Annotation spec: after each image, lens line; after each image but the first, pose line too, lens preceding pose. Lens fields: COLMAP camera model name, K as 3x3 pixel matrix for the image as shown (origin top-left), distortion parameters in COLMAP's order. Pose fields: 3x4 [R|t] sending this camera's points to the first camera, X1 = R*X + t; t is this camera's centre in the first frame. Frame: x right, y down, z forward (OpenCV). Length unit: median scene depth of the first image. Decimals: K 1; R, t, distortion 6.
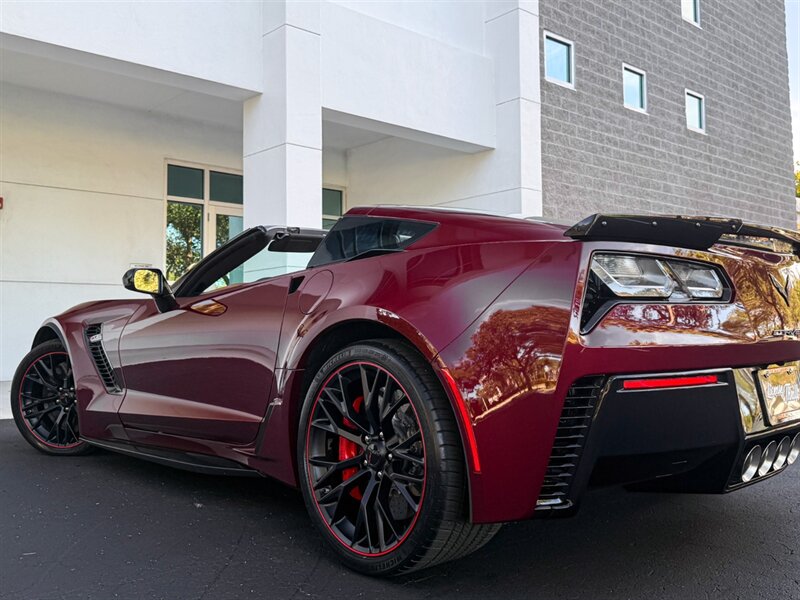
lens RADIAL K [[756.8, 0, 425.3], [0, 756.8, 270.7], [0, 0, 1]] dist [0.163281, -0.338718]
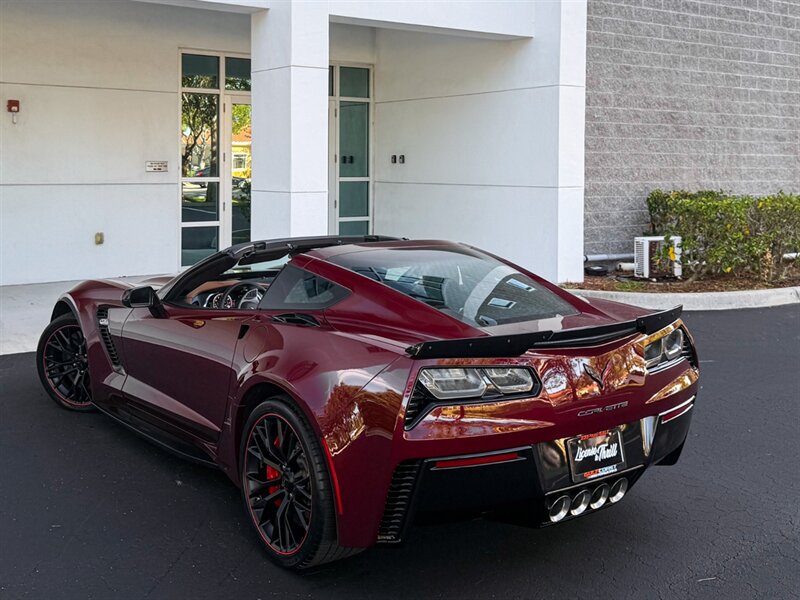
lens RADIAL K [[949.7, 0, 361.5], [0, 949.7, 180.7], [0, 0, 1]] dist [0.230514, -0.561419]
pose [[0.987428, 0.018864, -0.156940, 0.064703], [-0.003184, 0.995025, 0.099571, -0.092926], [0.158038, -0.097819, 0.982576, -0.126247]]
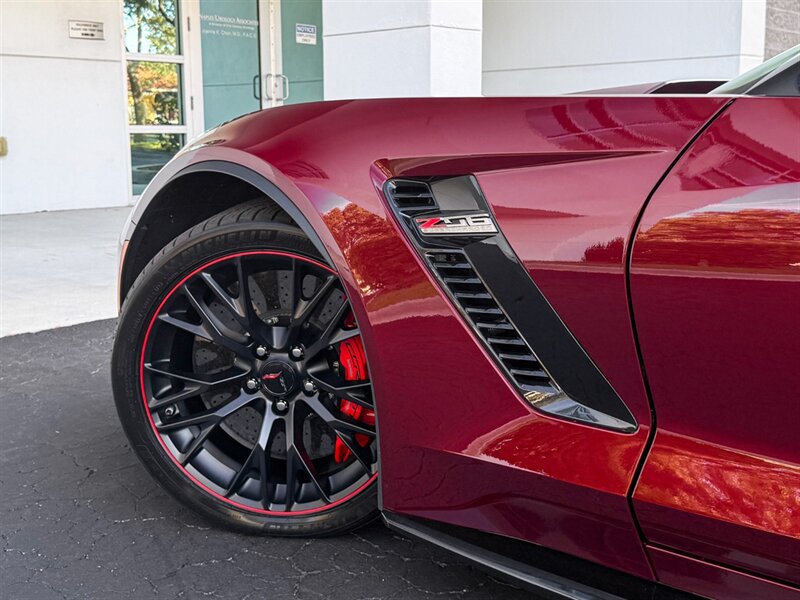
lens RADIAL K [[914.6, 0, 405.9], [0, 914.6, 262.5], [0, 0, 1]] dist [0.198296, -0.423906]
pose [[0.997238, -0.005058, 0.074094, -0.158424], [-0.011624, 0.974752, 0.222988, 0.007659], [-0.073351, -0.223233, 0.972001, 0.217030]]
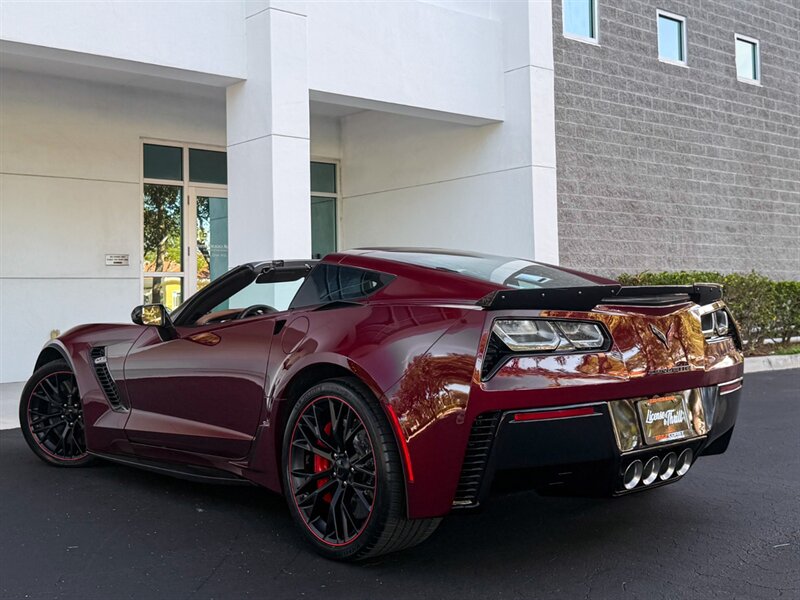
lens RADIAL K [[952.1, 0, 411.2], [0, 952.1, 241.7], [0, 0, 1]] dist [0.212802, -0.520703]
pose [[0.999099, -0.012588, -0.040539, 0.023913], [0.013174, 0.999812, 0.014229, -0.031654], [0.040353, -0.014751, 0.999077, -0.119103]]
